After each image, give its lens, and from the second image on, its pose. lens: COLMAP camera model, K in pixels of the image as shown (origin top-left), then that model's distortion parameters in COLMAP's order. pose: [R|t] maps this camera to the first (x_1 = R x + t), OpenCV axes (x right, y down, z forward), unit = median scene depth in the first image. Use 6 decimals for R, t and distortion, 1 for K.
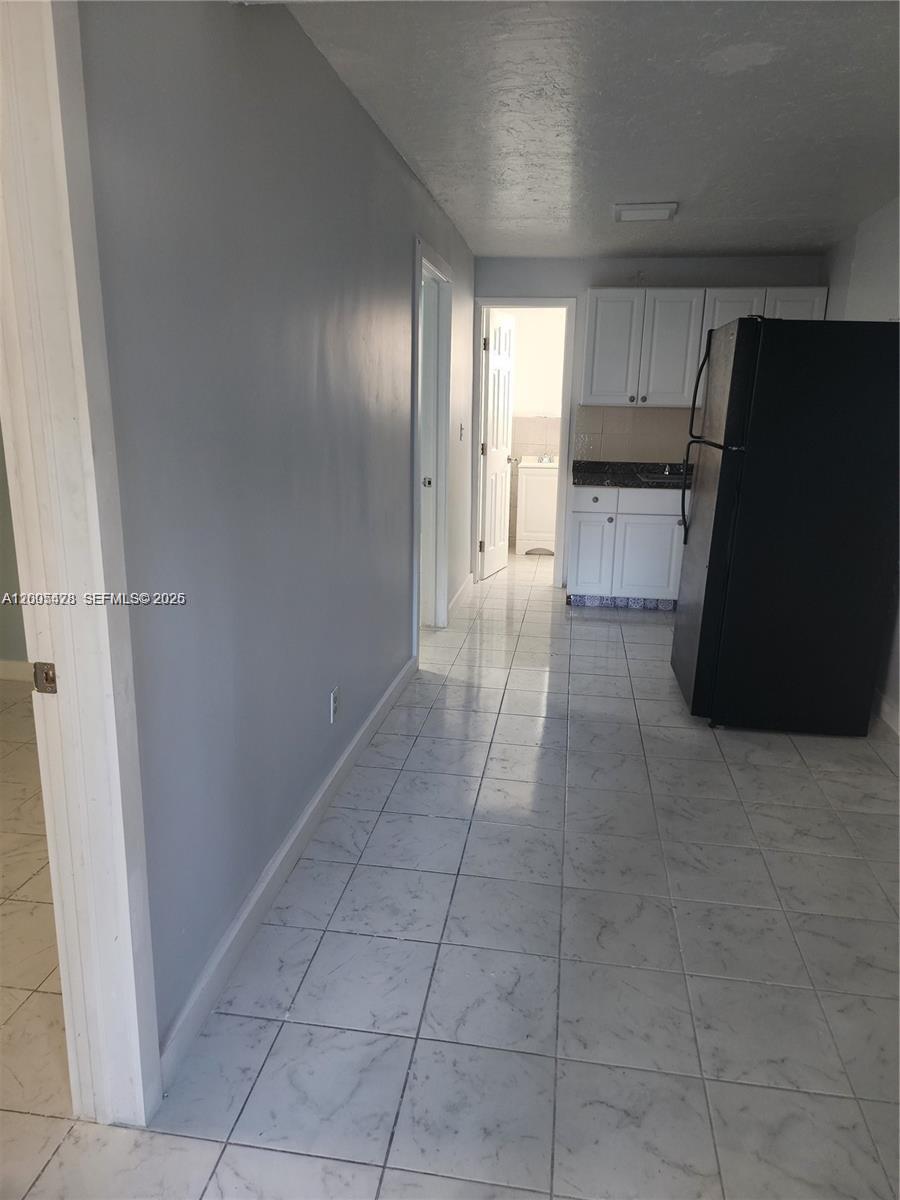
lens RADIAL K [[804.7, 0, 452.2], [0, 804.7, 580.9], [0, 0, 1]] dist [0.120330, -0.119083]
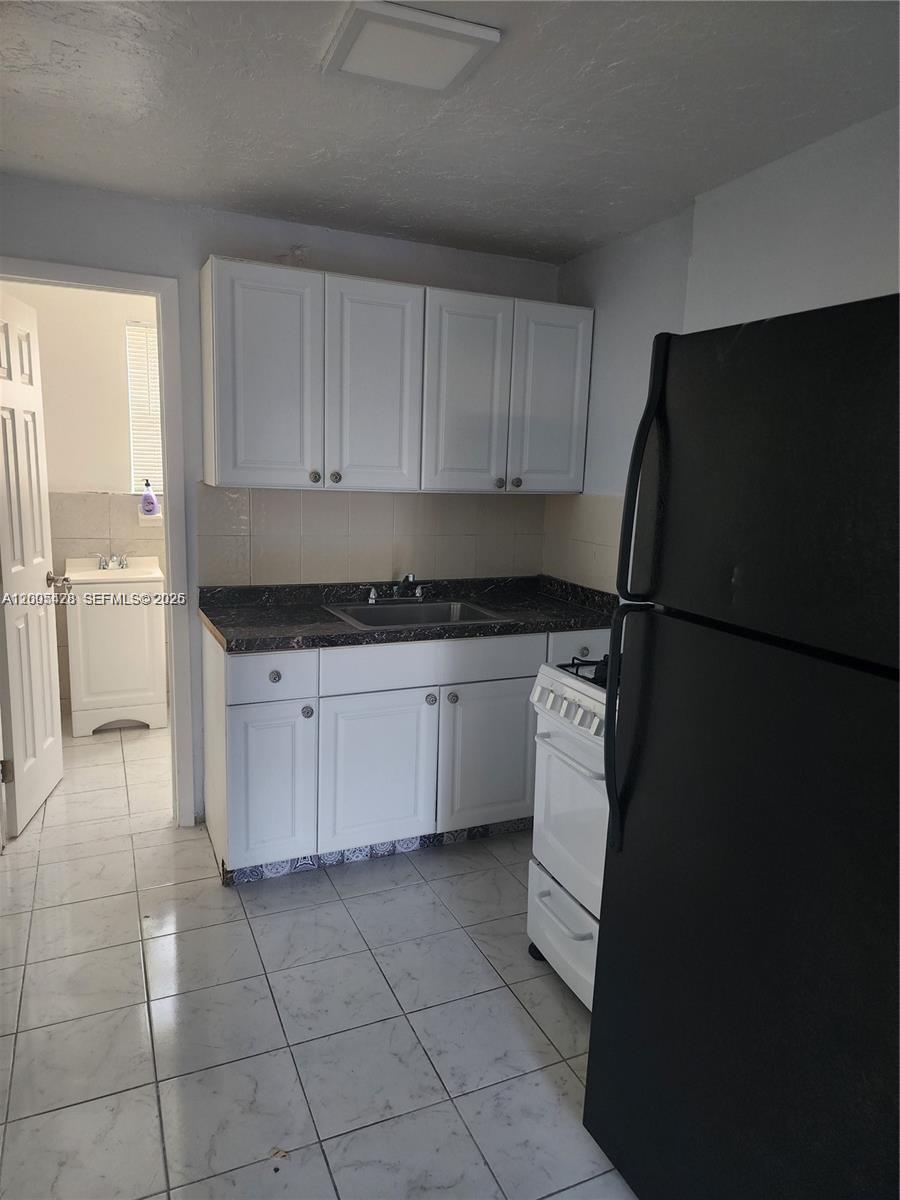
lens RADIAL K [[804.7, 0, 452.2], [0, 804.7, 580.9], [0, 0, 1]] dist [0.120330, -0.119083]
pose [[0.844077, -0.079679, 0.530269, 0.009434], [0.111295, 0.993396, -0.027890, -0.129127], [-0.524544, 0.082558, 0.847371, 0.501548]]
